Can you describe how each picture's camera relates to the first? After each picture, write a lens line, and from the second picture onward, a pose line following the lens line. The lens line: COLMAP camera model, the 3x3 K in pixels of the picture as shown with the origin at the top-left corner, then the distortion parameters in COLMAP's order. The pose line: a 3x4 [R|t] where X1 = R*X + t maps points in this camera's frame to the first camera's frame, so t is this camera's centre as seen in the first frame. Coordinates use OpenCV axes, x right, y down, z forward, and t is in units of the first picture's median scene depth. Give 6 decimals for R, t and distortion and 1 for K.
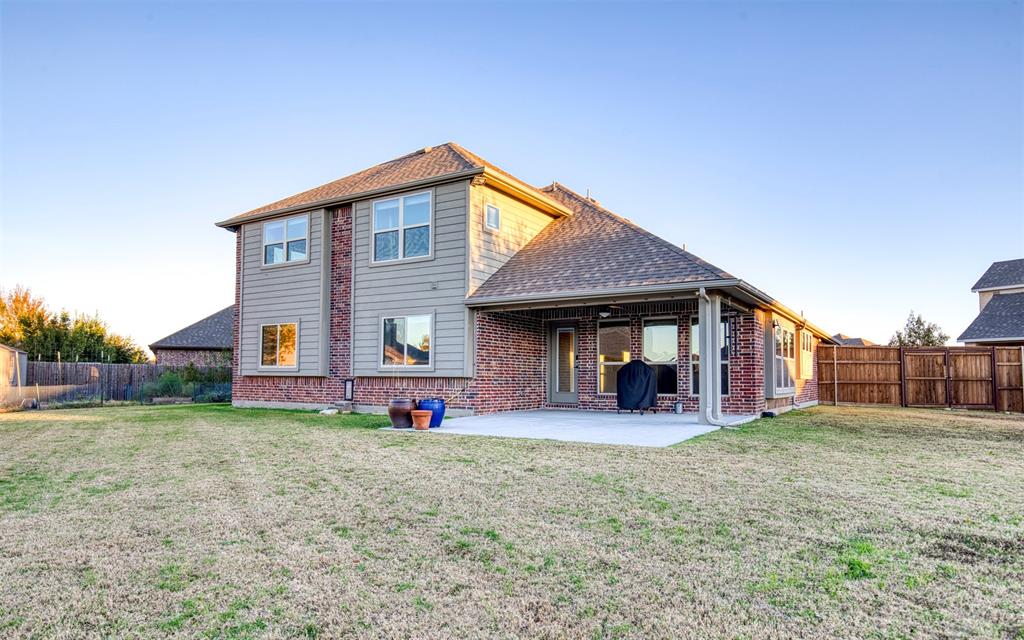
lens RADIAL K [[633.1, 0, 514.5], [0, 633.1, 321.8], [0, 0, 1]] dist [-0.005436, -0.001802]
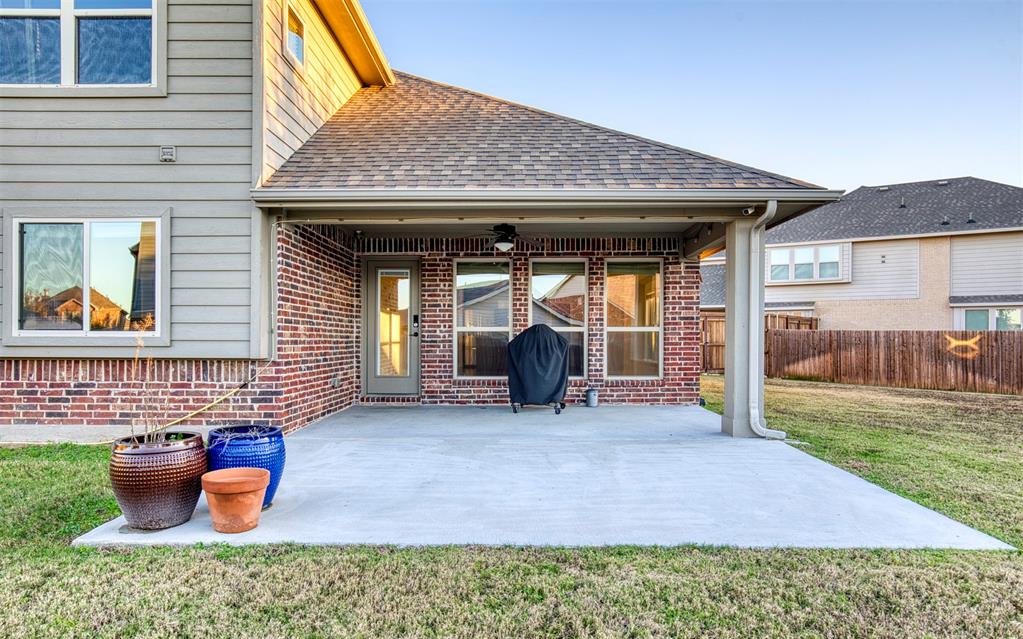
lens RADIAL K [[632.4, 0, 523.4], [0, 632.4, 336.3], [0, 0, 1]] dist [-0.005436, -0.001802]
pose [[0.854045, -0.000764, 0.520198, -0.139833], [-0.043520, 0.996388, 0.072913, 0.026482], [-0.518375, -0.084910, 0.850927, 0.467321]]
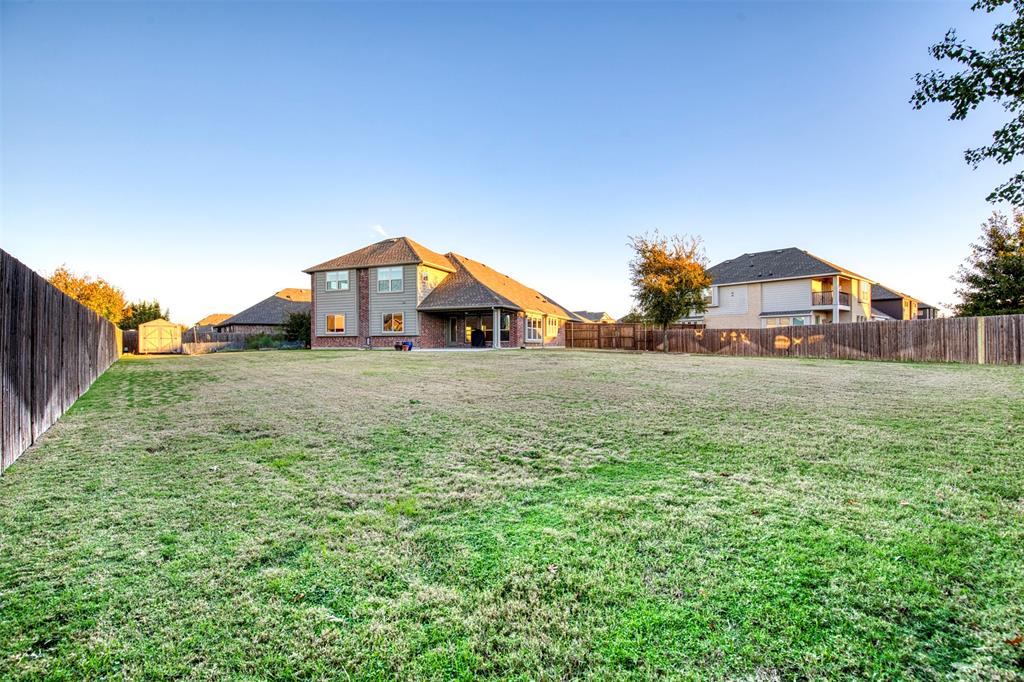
lens RADIAL K [[470.6, 0, 518.1], [0, 470.6, 341.1], [0, 0, 1]] dist [-0.031075, 0.000217]
pose [[0.981649, -0.008442, 0.190510, -0.030578], [-0.007477, 0.996548, 0.082682, -0.058986], [-0.190550, -0.082590, 0.978197, -1.048898]]
